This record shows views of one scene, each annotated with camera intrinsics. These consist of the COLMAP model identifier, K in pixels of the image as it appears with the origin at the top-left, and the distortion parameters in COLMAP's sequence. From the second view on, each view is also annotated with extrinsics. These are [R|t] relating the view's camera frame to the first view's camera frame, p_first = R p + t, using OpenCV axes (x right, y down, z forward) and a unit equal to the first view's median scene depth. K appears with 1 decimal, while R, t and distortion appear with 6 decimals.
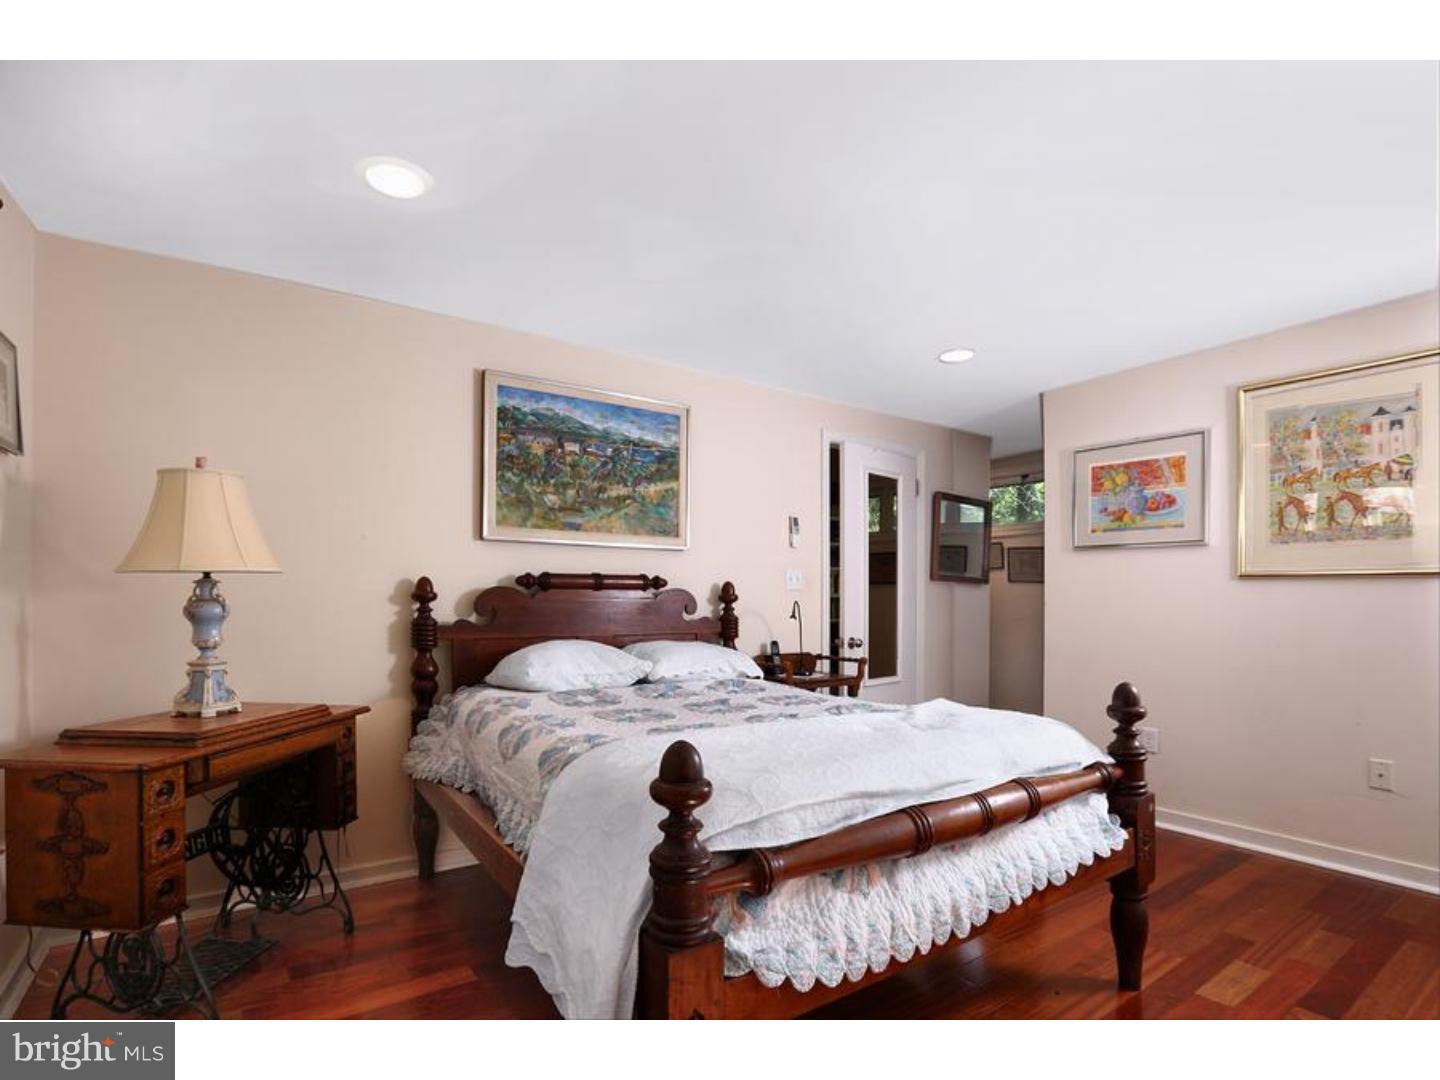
lens RADIAL K [[742.9, 0, 721.6], [0, 742.9, 613.3], [0, 0, 1]] dist [-0.001618, 0.000221]
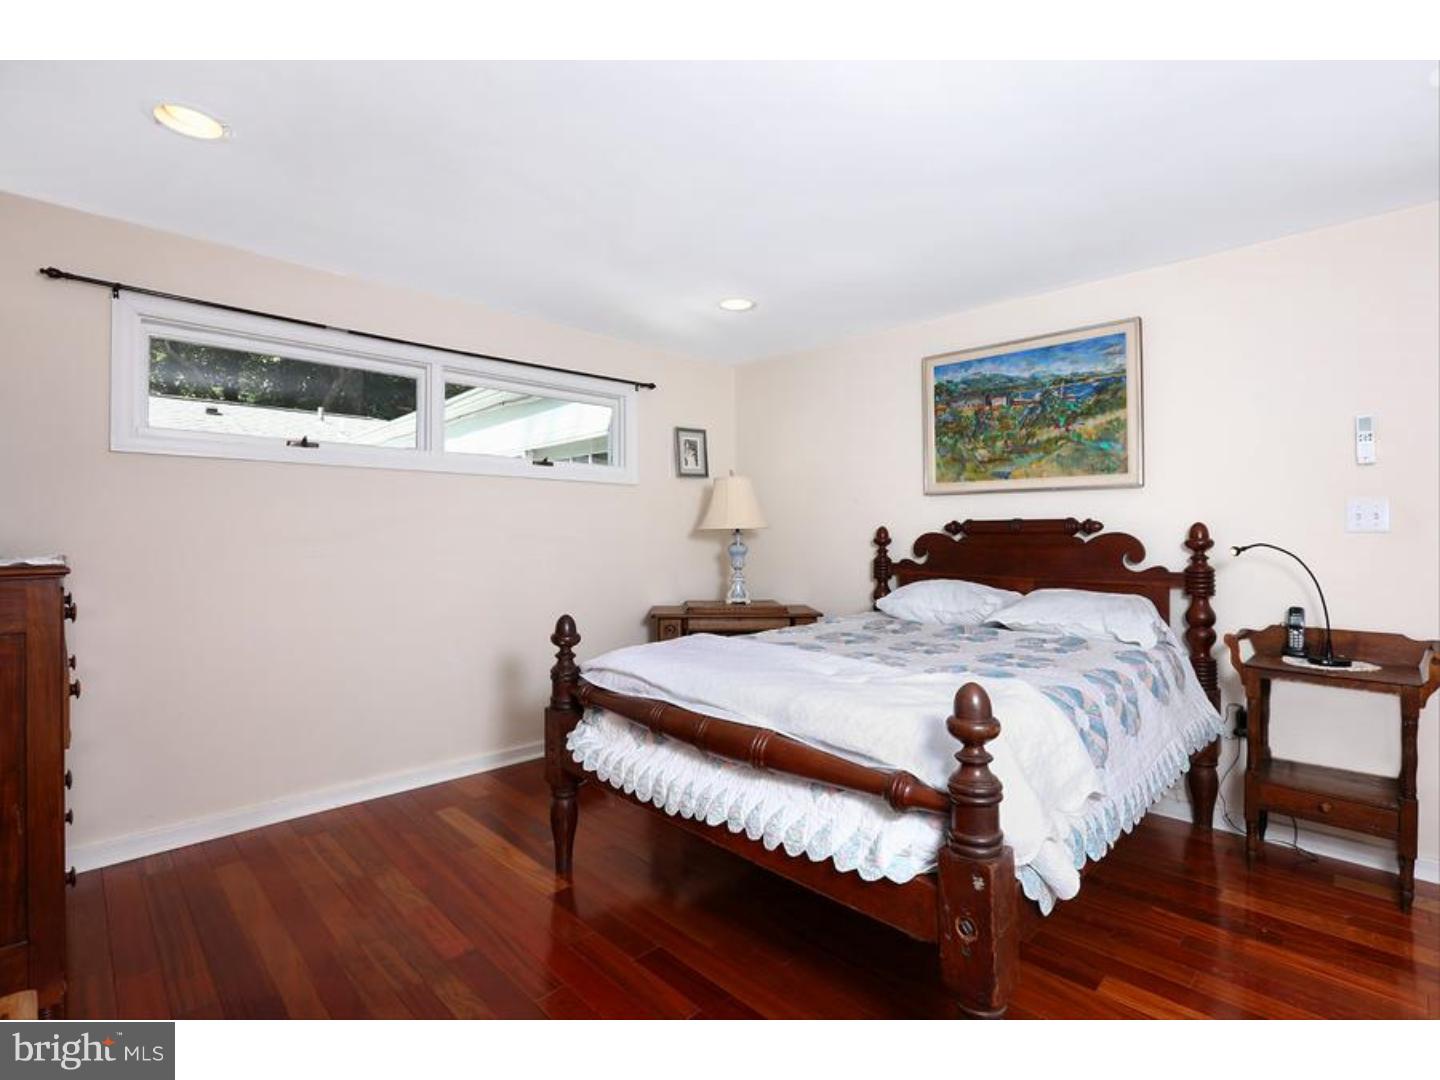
lens RADIAL K [[725.3, 0, 720.0], [0, 725.3, 540.0], [0, 0, 1]] dist [-0.001877, 0.000236]
pose [[0.168656, -0.003472, -0.985669, 0.749397], [-0.026474, 0.999617, -0.008051, -0.005979], [0.985319, 0.027453, 0.168500, 0.429646]]
